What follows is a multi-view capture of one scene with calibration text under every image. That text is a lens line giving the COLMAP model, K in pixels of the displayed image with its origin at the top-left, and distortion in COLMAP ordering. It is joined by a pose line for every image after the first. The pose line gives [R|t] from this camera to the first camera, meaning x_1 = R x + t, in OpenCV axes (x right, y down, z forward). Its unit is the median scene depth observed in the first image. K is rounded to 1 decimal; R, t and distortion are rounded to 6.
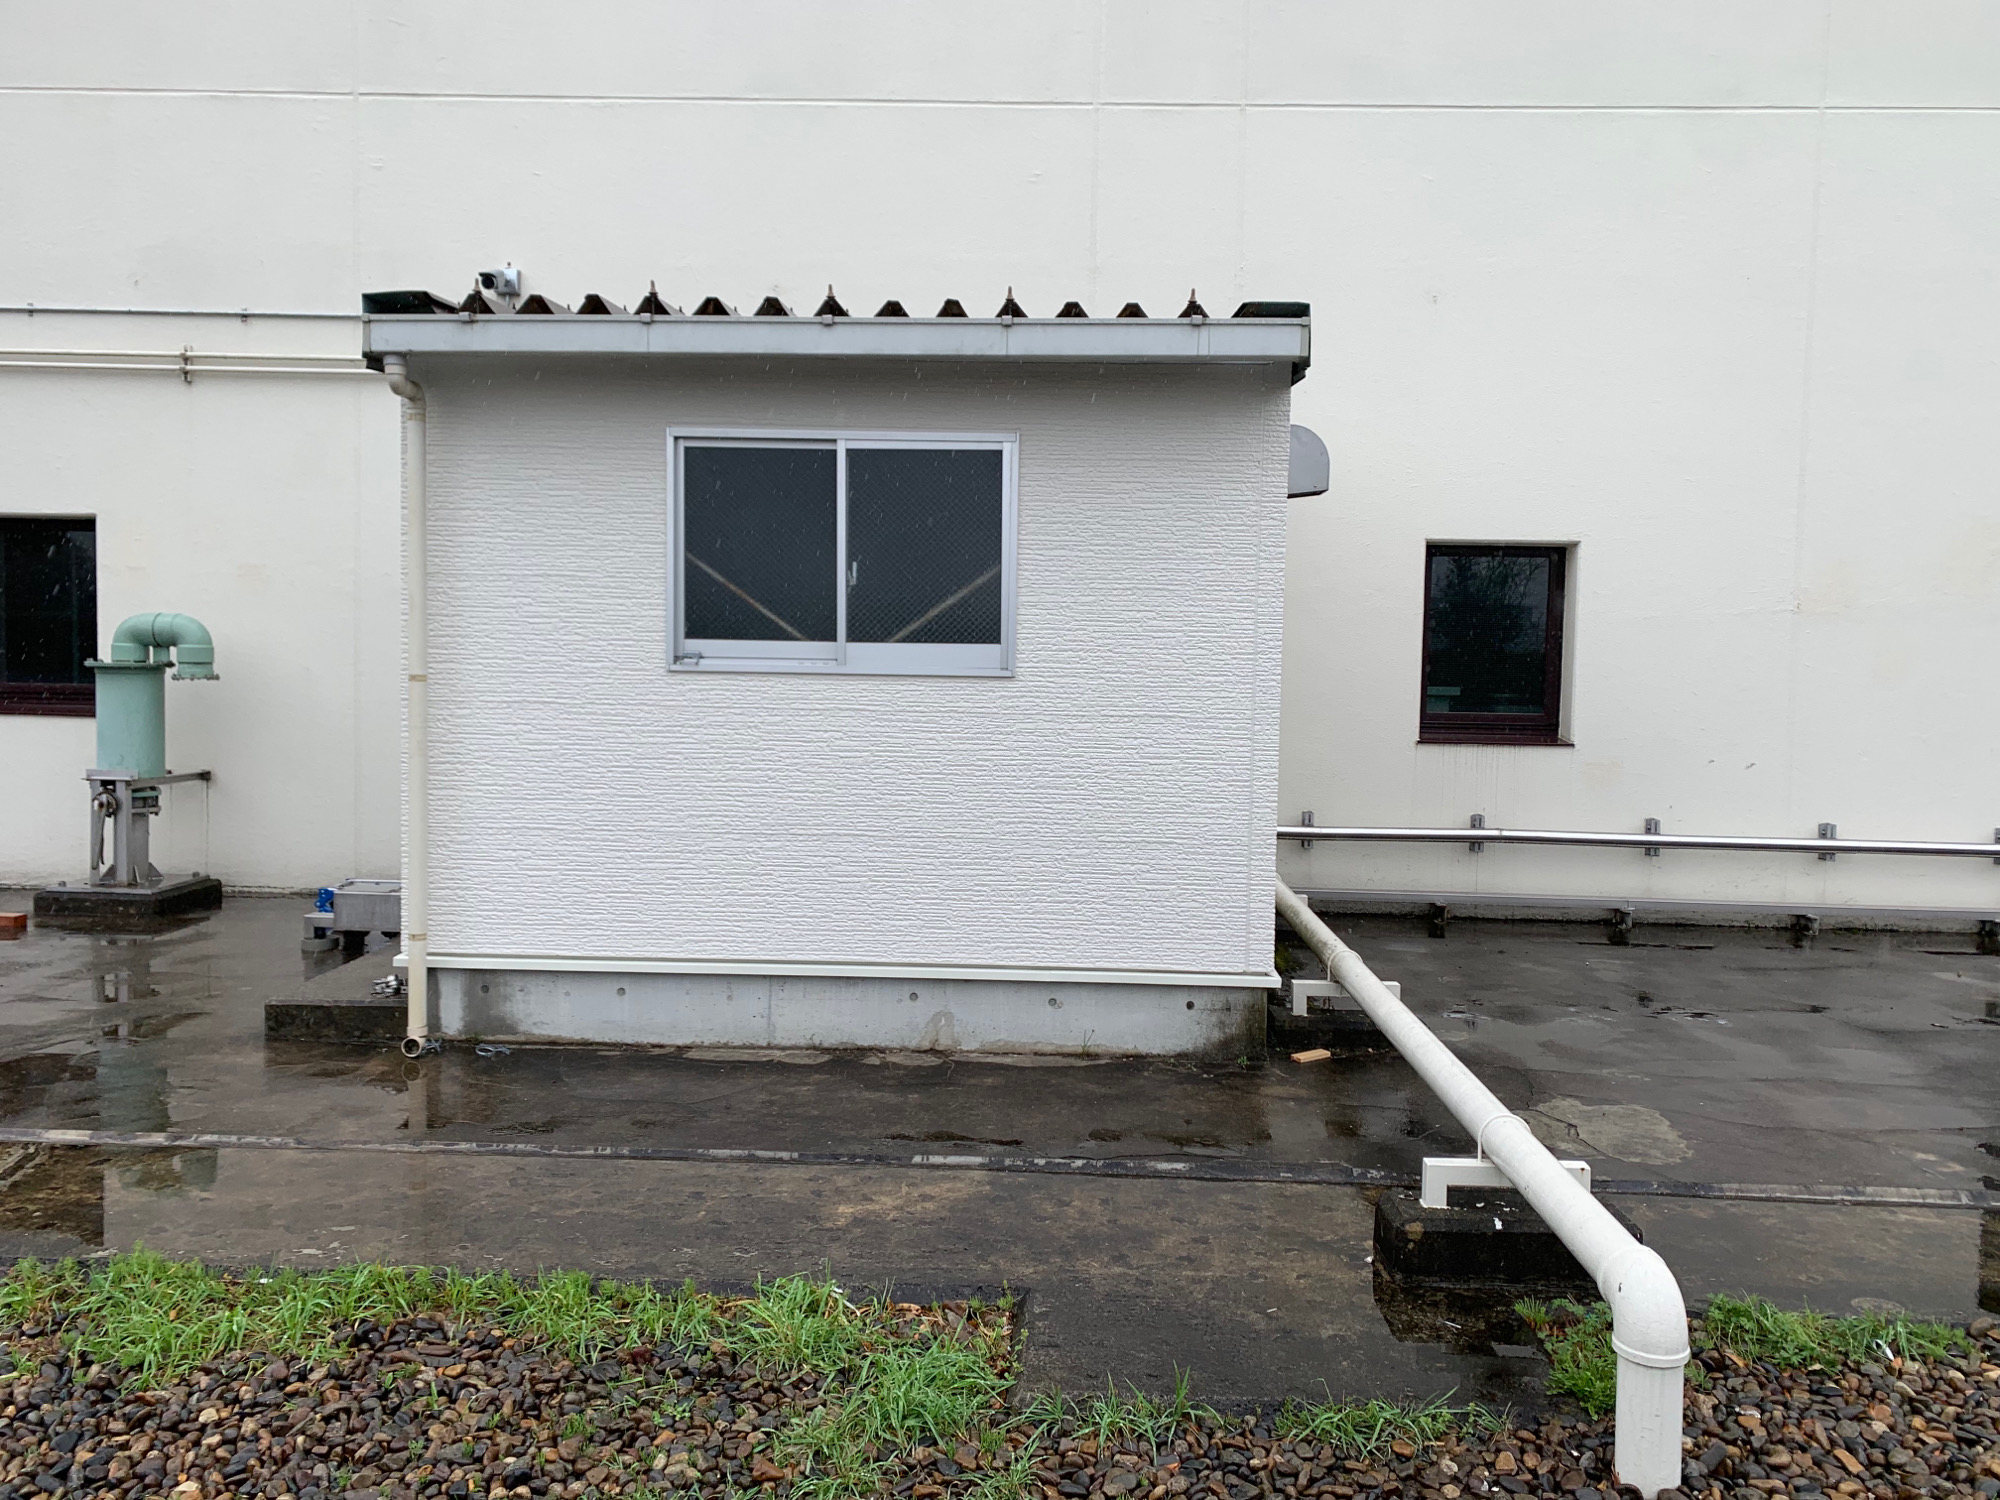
lens RADIAL K [[1557.6, 0, 994.6], [0, 1557.6, 735.0], [0, 0, 1]] dist [0.020506, -0.012786]
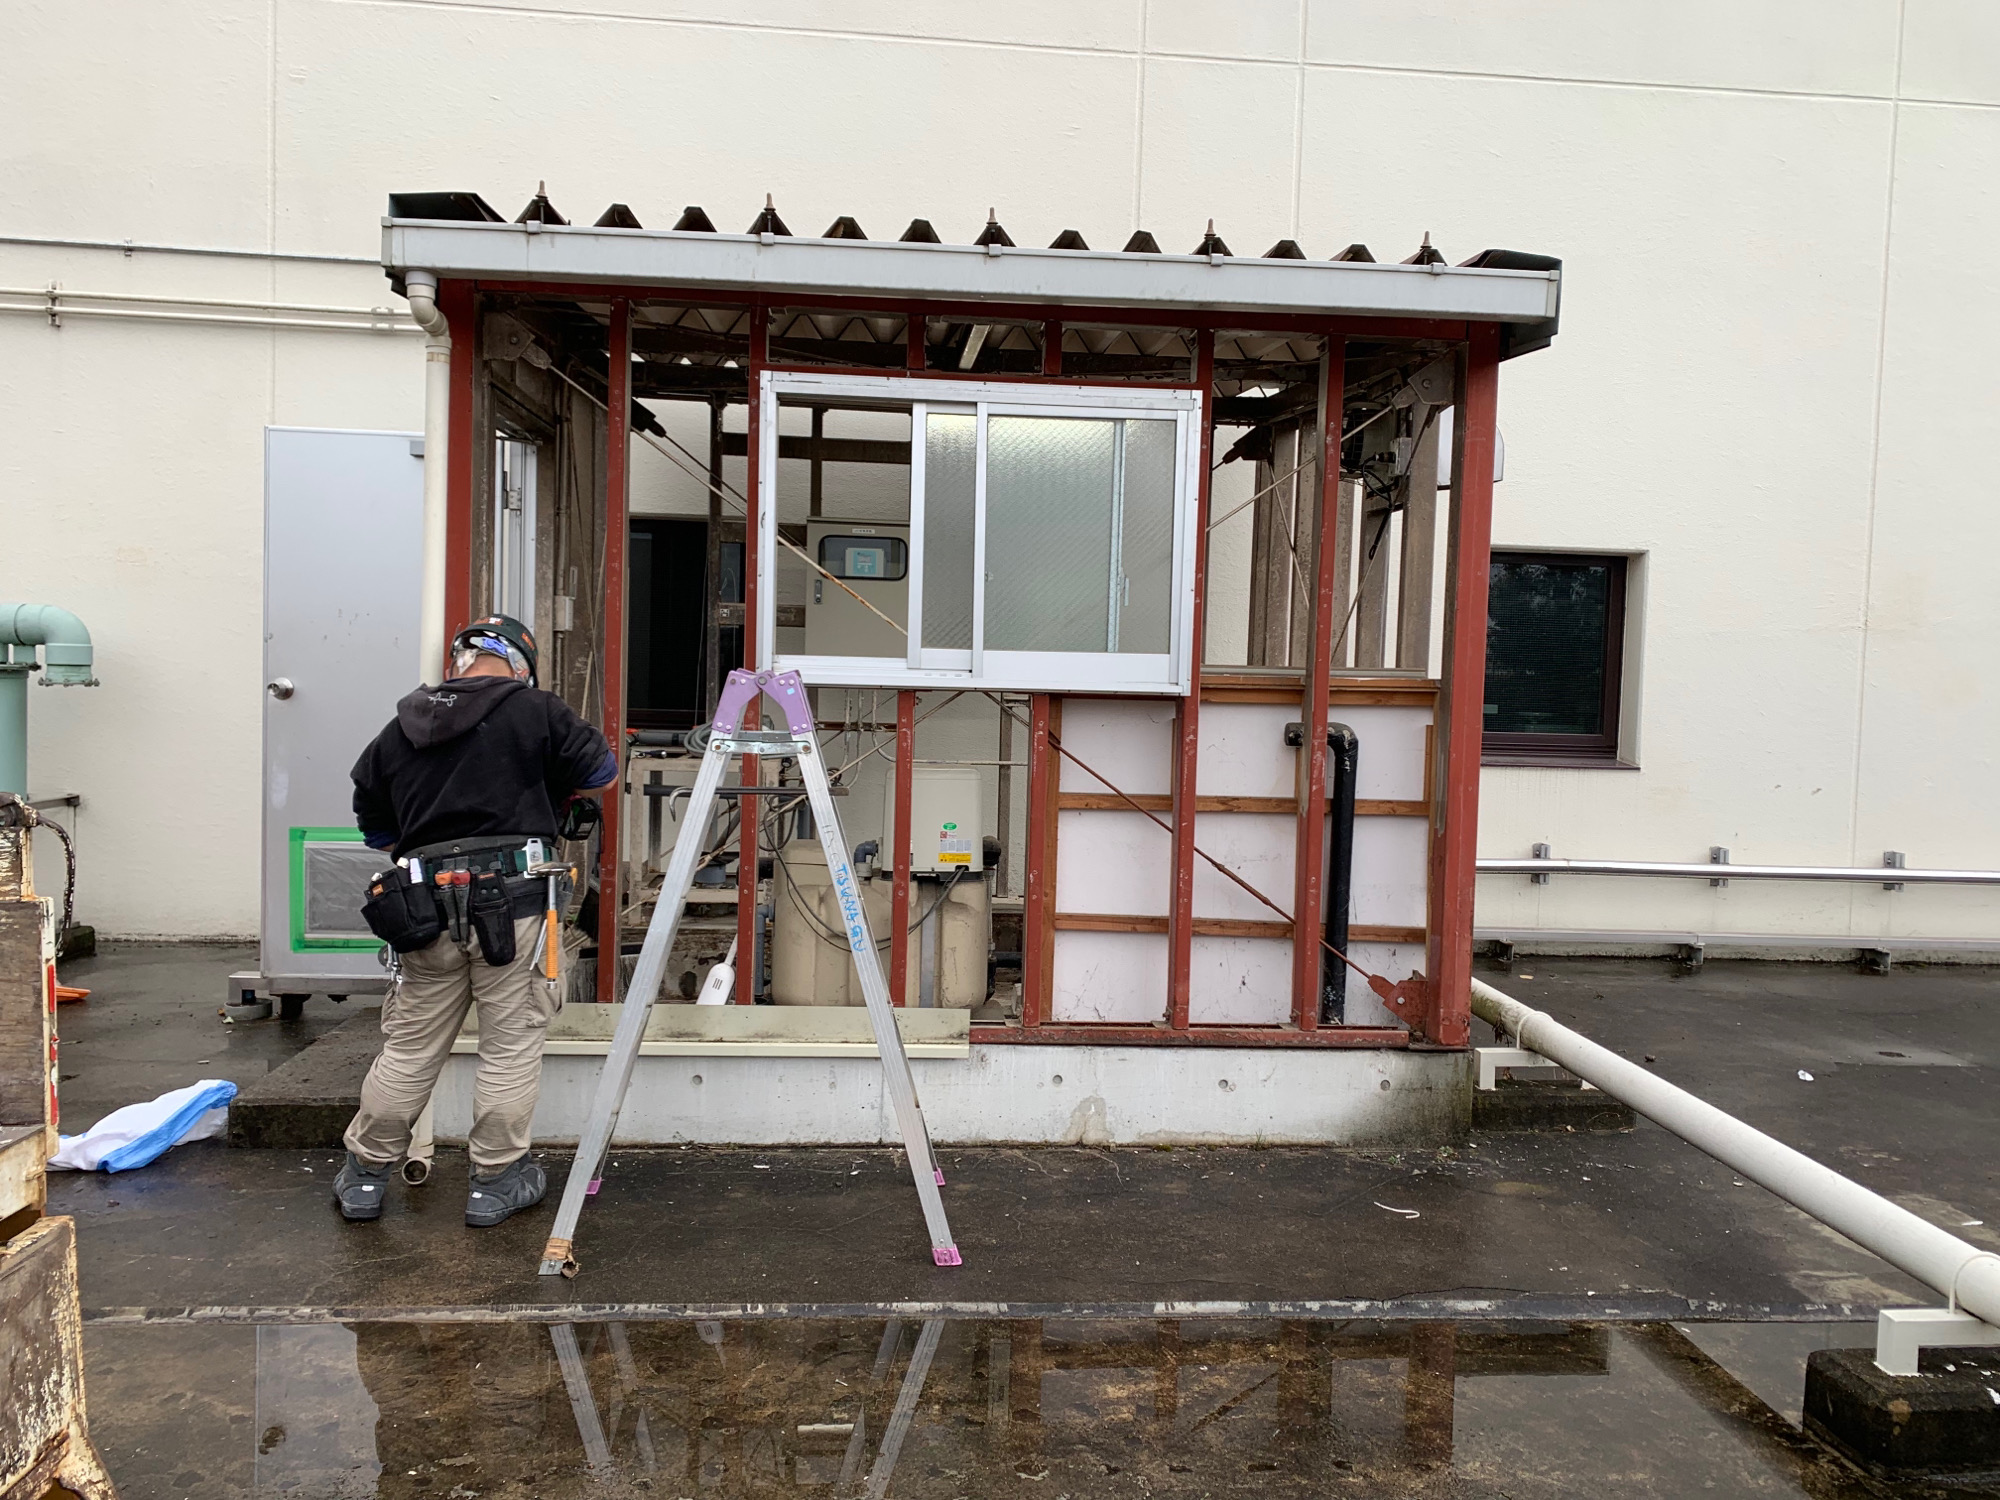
lens RADIAL K [[1552.1, 0, 989.5], [0, 1552.1, 741.9], [0, 0, 1]] dist [0.002118, 0.004375]
pose [[0.992645, 0.004539, 0.120974, -0.188372], [-0.004434, 0.999990, -0.001140, -0.010115], [-0.120978, 0.000595, 0.992655, 0.189421]]
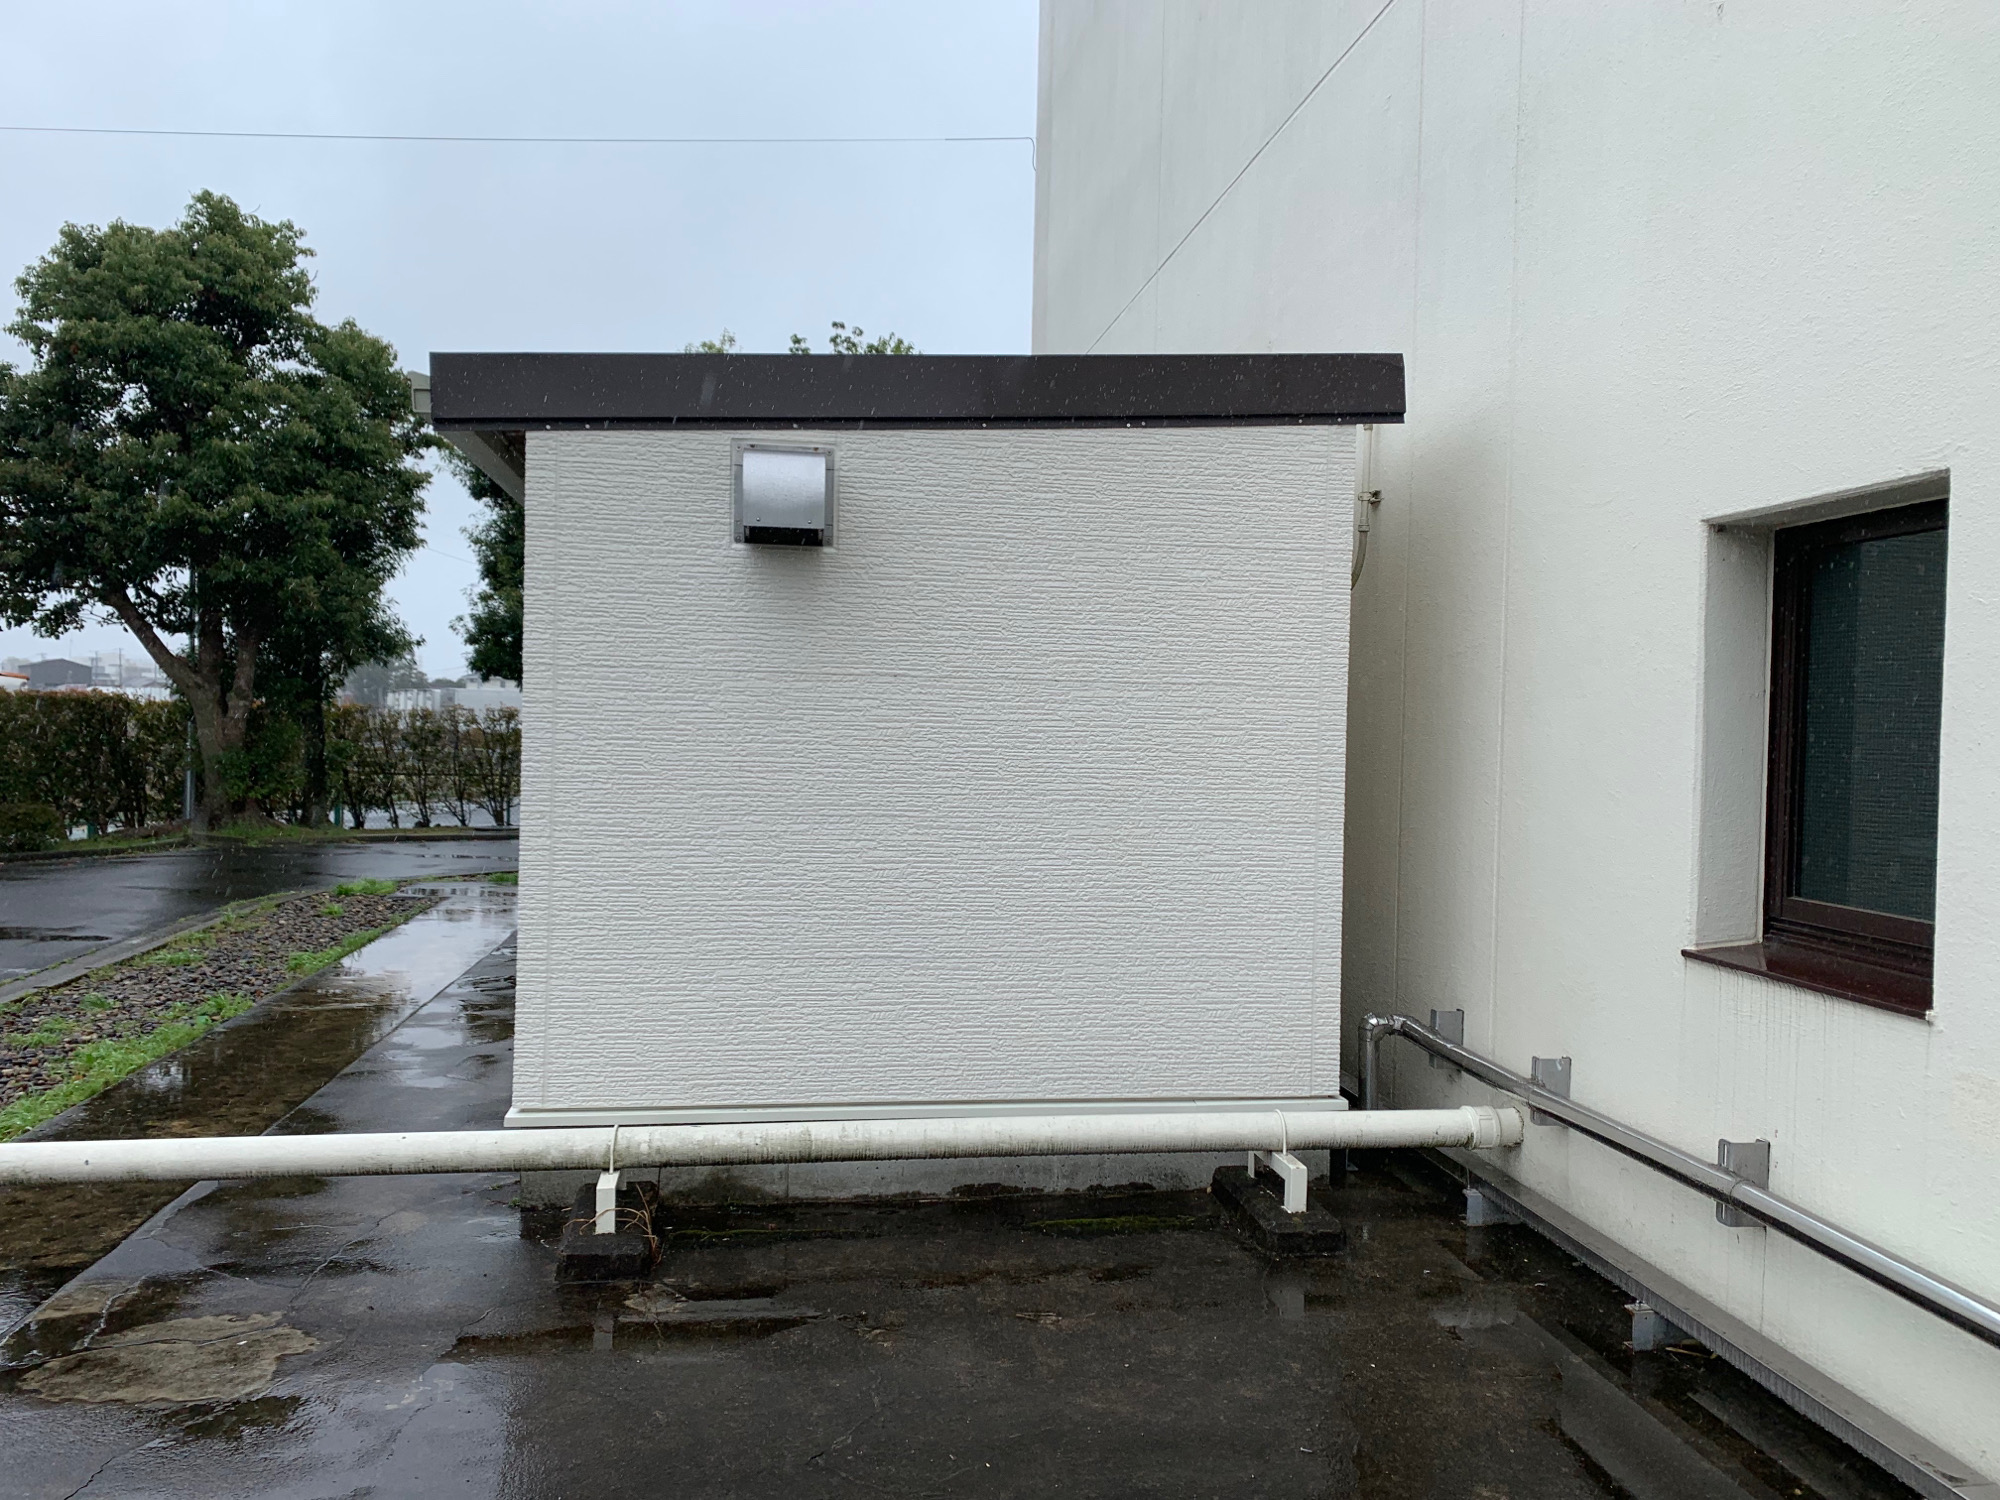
lens RADIAL K [[1552.1, 0, 989.5], [0, 1552.1, 741.9], [0, 0, 1]] dist [0.002118, 0.004375]
pose [[0.165497, -0.004512, -0.986200, 1.052263], [-0.074010, 0.997113, -0.016982, -0.052902], [0.983429, 0.075799, 0.164686, 1.091989]]
